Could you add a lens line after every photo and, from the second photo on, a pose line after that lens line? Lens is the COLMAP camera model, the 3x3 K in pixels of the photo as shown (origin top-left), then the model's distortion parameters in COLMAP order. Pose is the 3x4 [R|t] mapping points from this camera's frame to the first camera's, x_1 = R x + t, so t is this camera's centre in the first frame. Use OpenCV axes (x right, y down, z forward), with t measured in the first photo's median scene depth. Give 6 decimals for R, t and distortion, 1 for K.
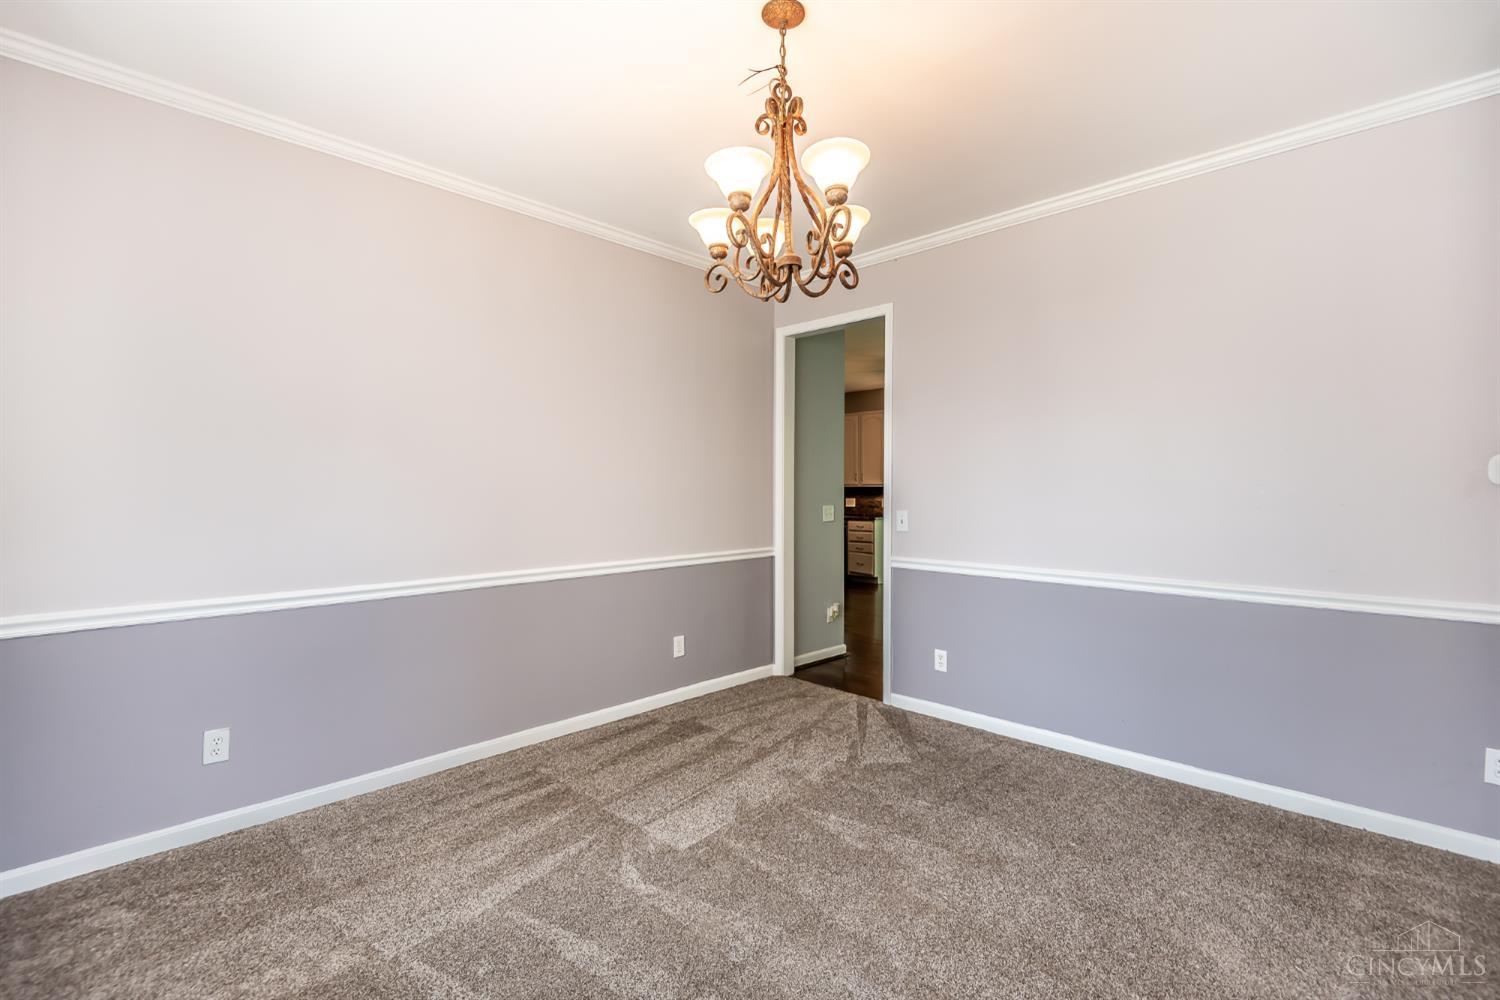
lens RADIAL K [[703.2, 0, 750.0], [0, 703.2, 491.6], [0, 0, 1]] dist [0.024743, -0.000725]
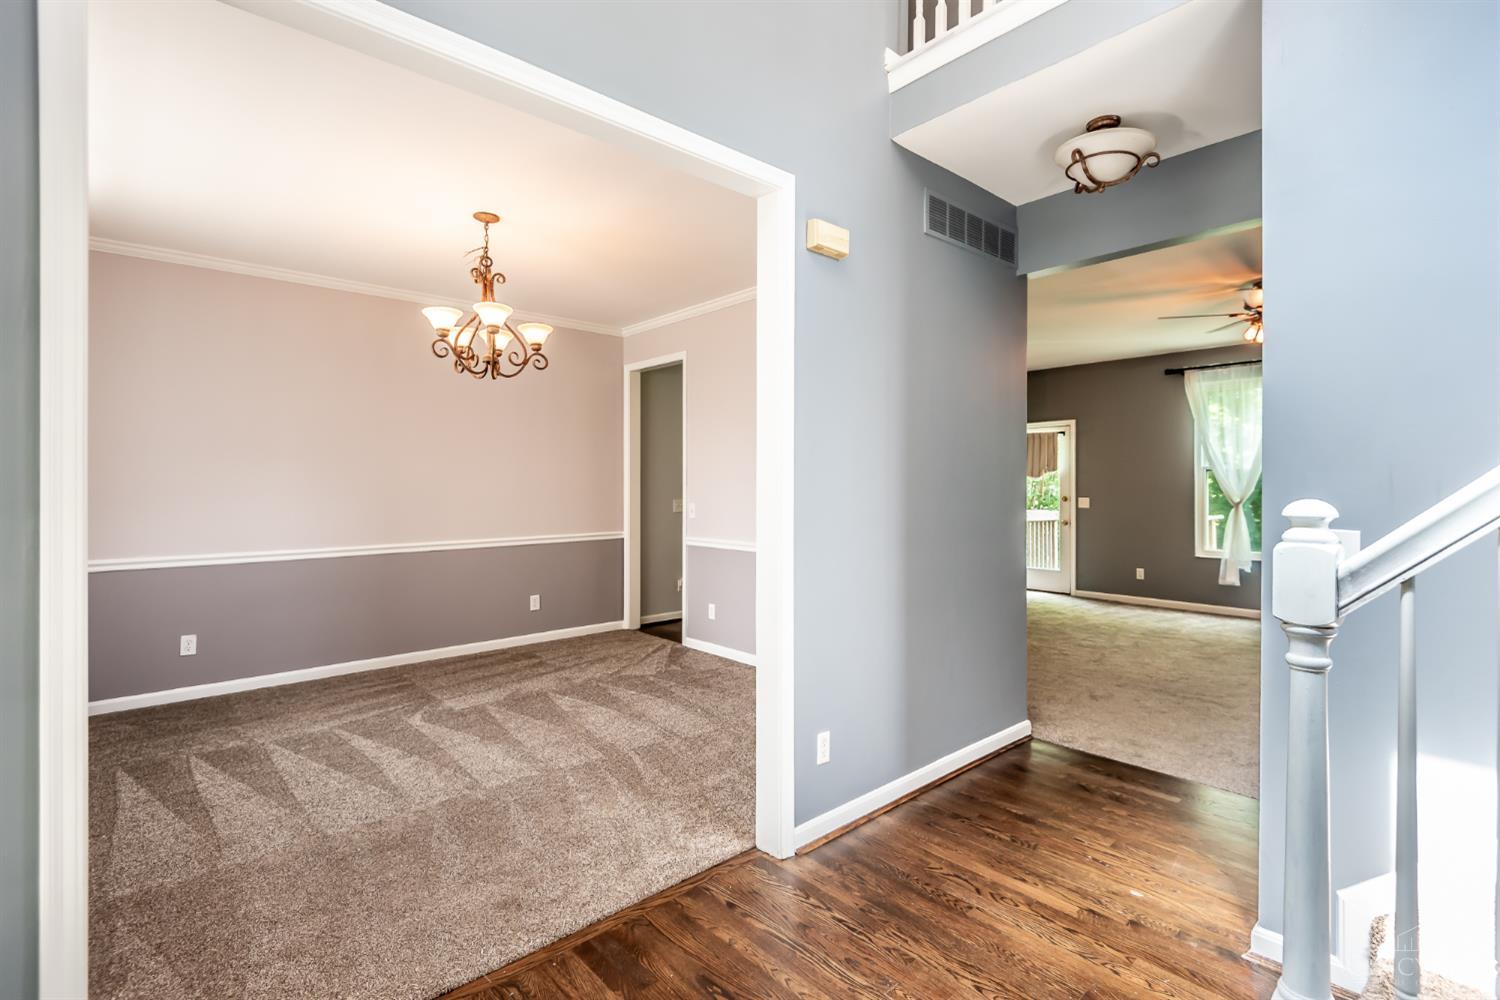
lens RADIAL K [[714.5, 0, 753.7], [0, 714.5, 482.2], [0, 0, 1]] dist [0.015152, -0.000028]
pose [[0.998288, -0.000695, -0.058478, 0.570906], [0.000263, 0.999973, -0.007402, -0.004728], [0.058482, 0.007374, 0.998261, -0.512279]]
